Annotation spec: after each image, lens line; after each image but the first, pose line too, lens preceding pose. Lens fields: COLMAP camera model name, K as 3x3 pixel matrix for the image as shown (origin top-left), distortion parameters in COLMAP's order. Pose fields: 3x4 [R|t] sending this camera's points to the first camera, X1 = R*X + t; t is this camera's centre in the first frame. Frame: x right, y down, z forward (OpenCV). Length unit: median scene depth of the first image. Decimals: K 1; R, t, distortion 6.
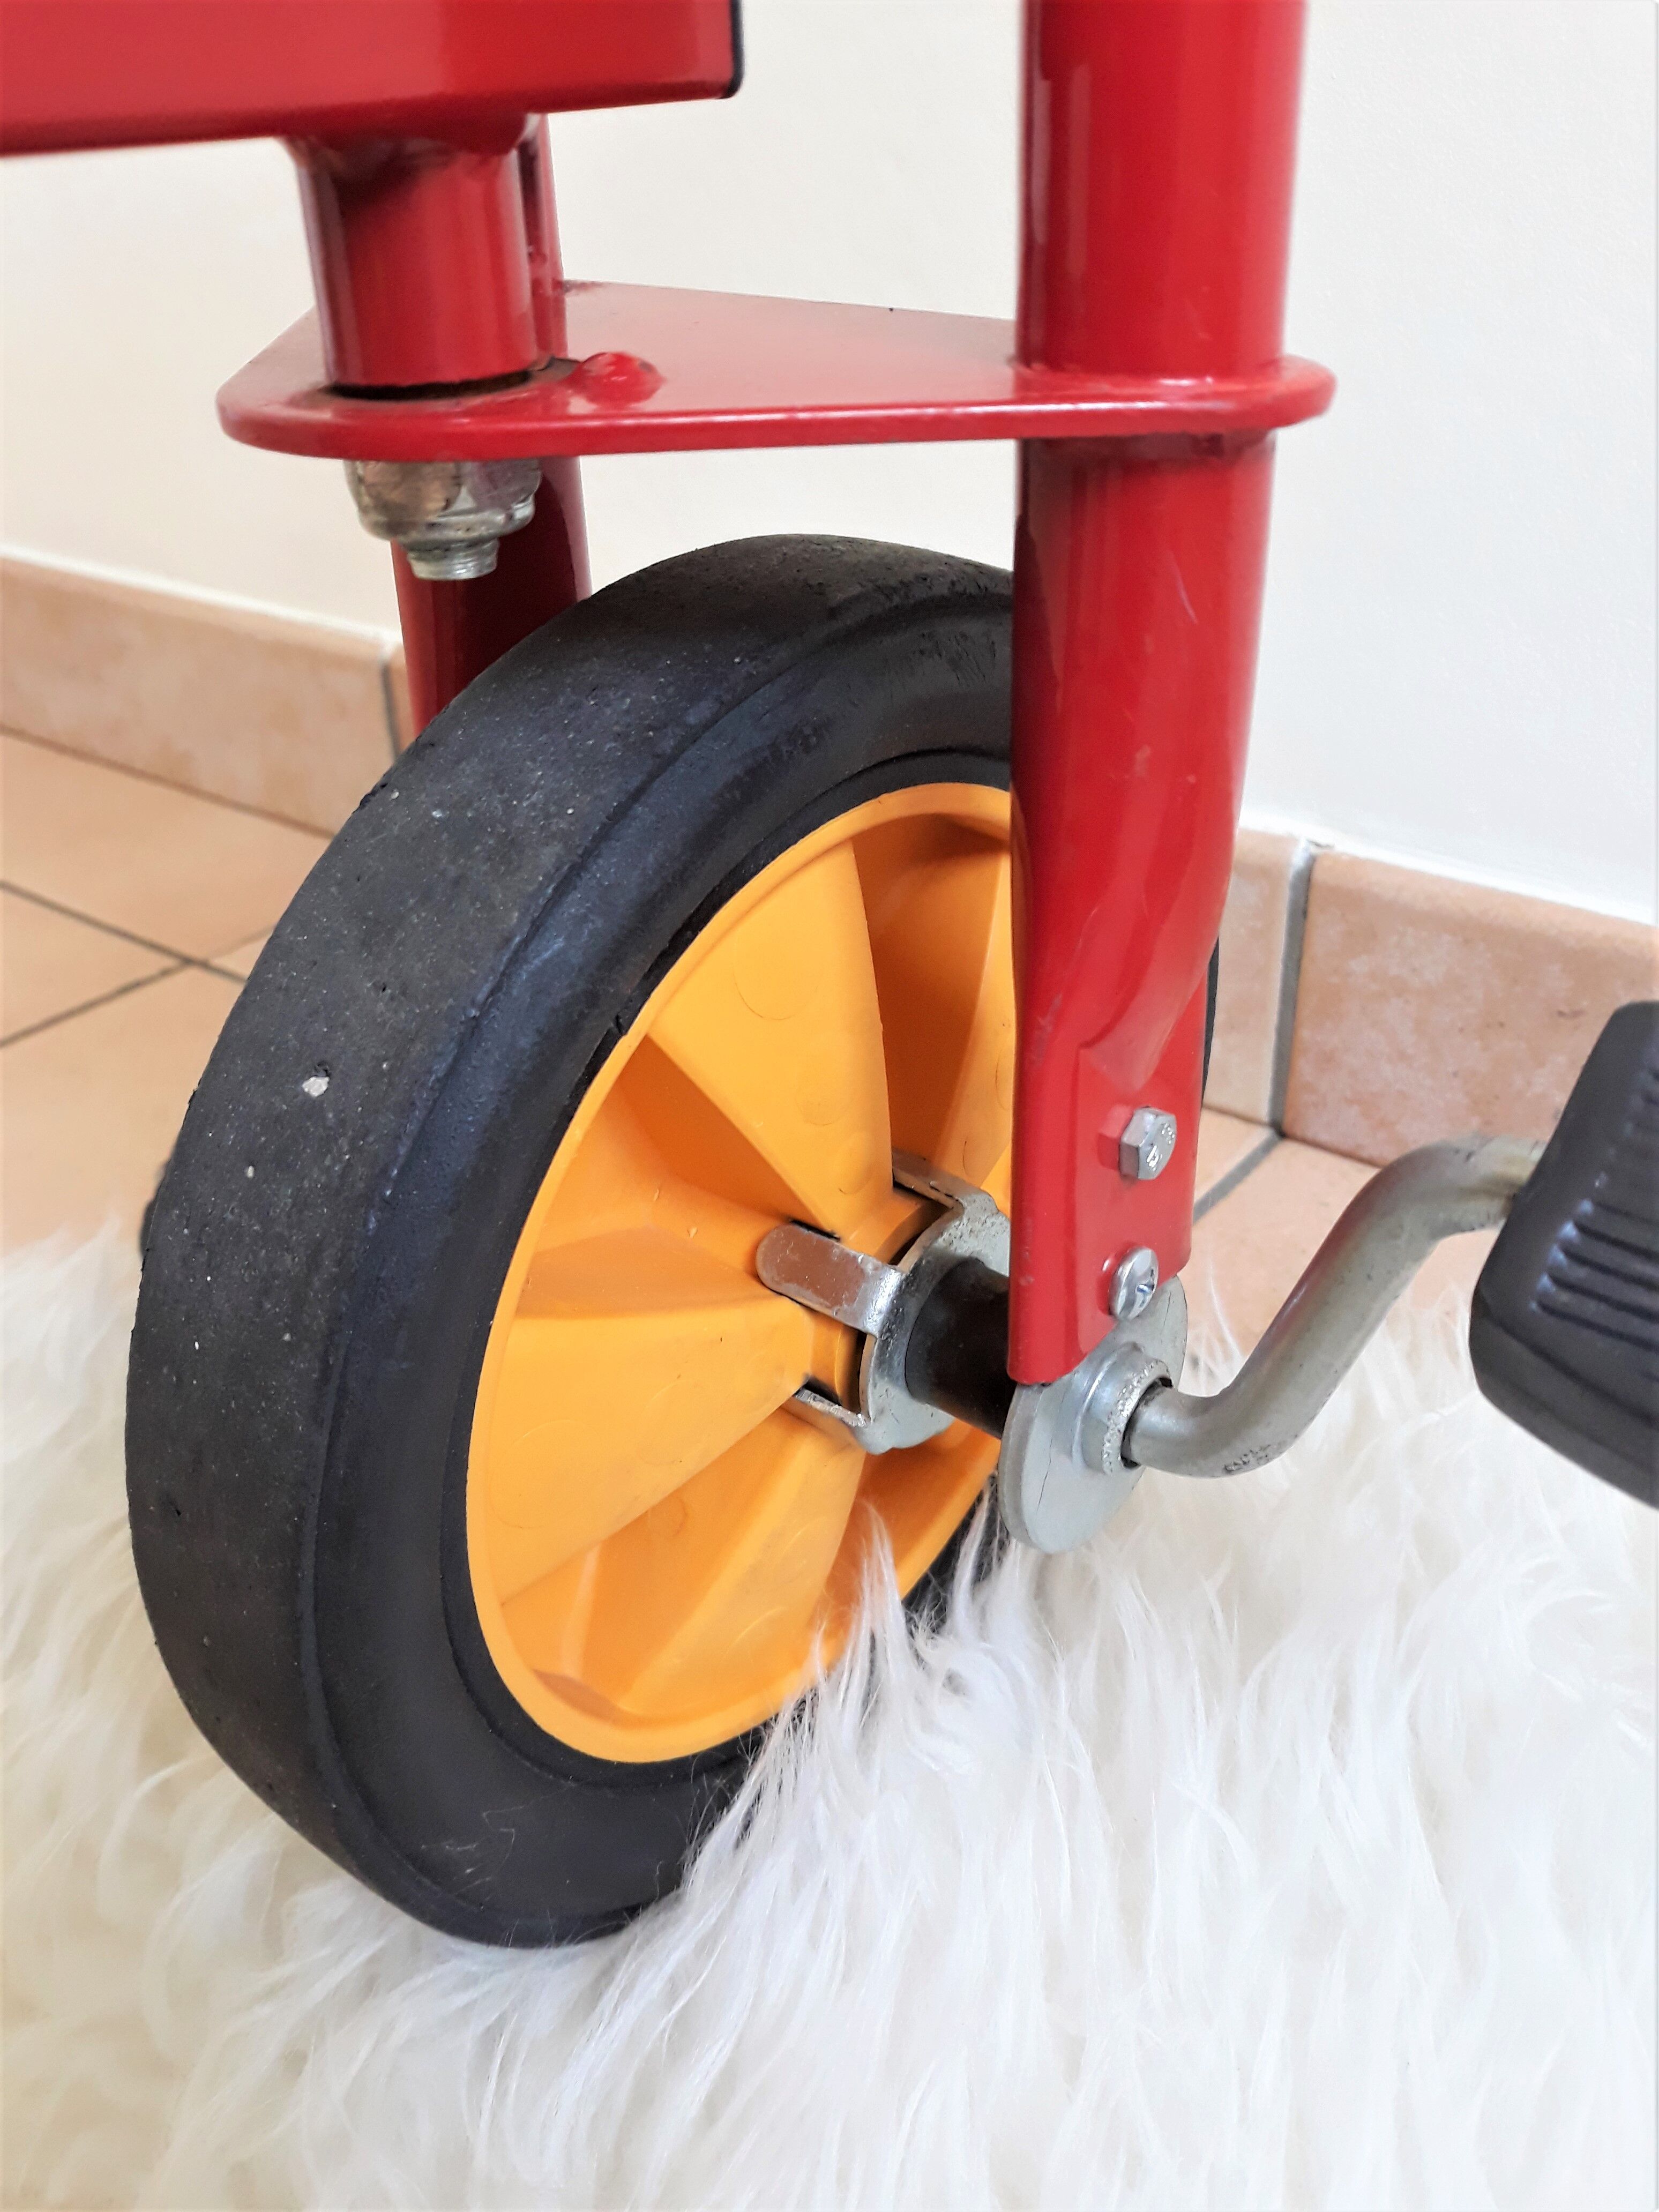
lens RADIAL K [[1846.6, 0, 907.5], [0, 1846.6, 1111.1], [0, 0, 1]] dist [0.093920, -0.200327]
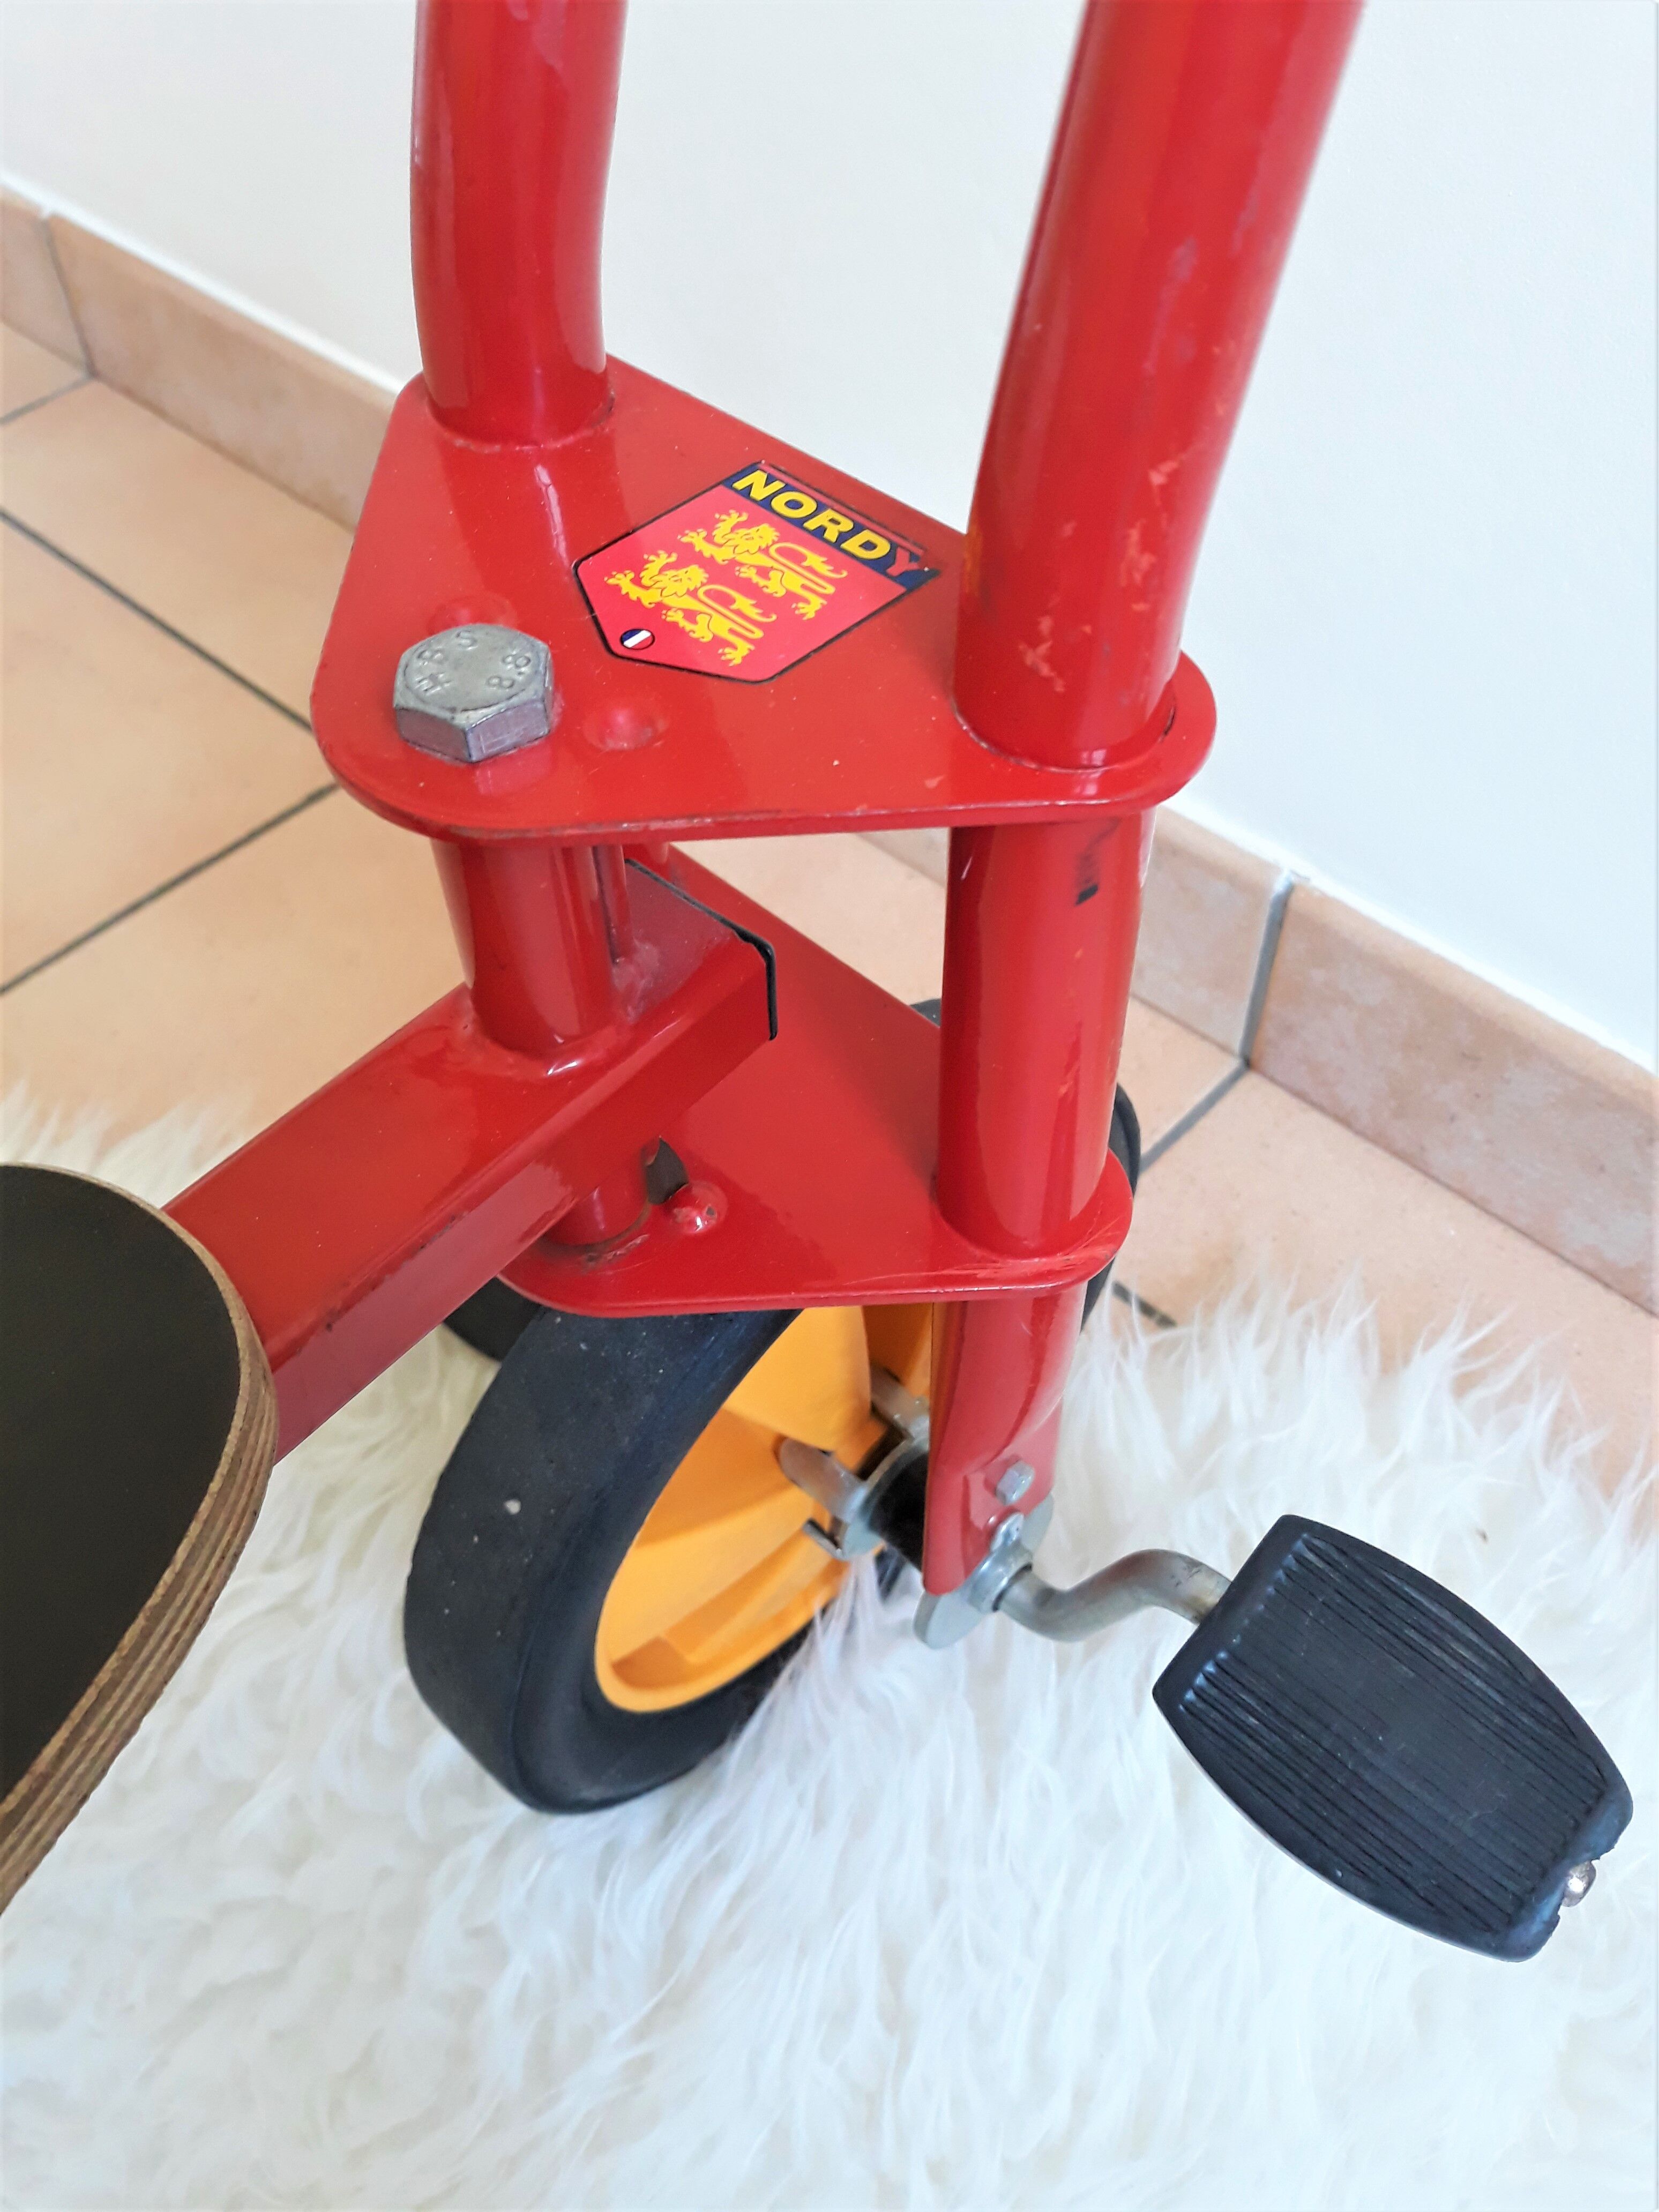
lens RADIAL K [[1846.6, 0, 907.5], [0, 1846.6, 1111.1], [0, 0, 1]] dist [0.093920, -0.200327]
pose [[0.995013, 0.088150, -0.046684, 0.072323], [-0.066237, 0.933832, 0.351527, -0.739723], [0.074582, -0.346682, 0.935013, -0.349231]]
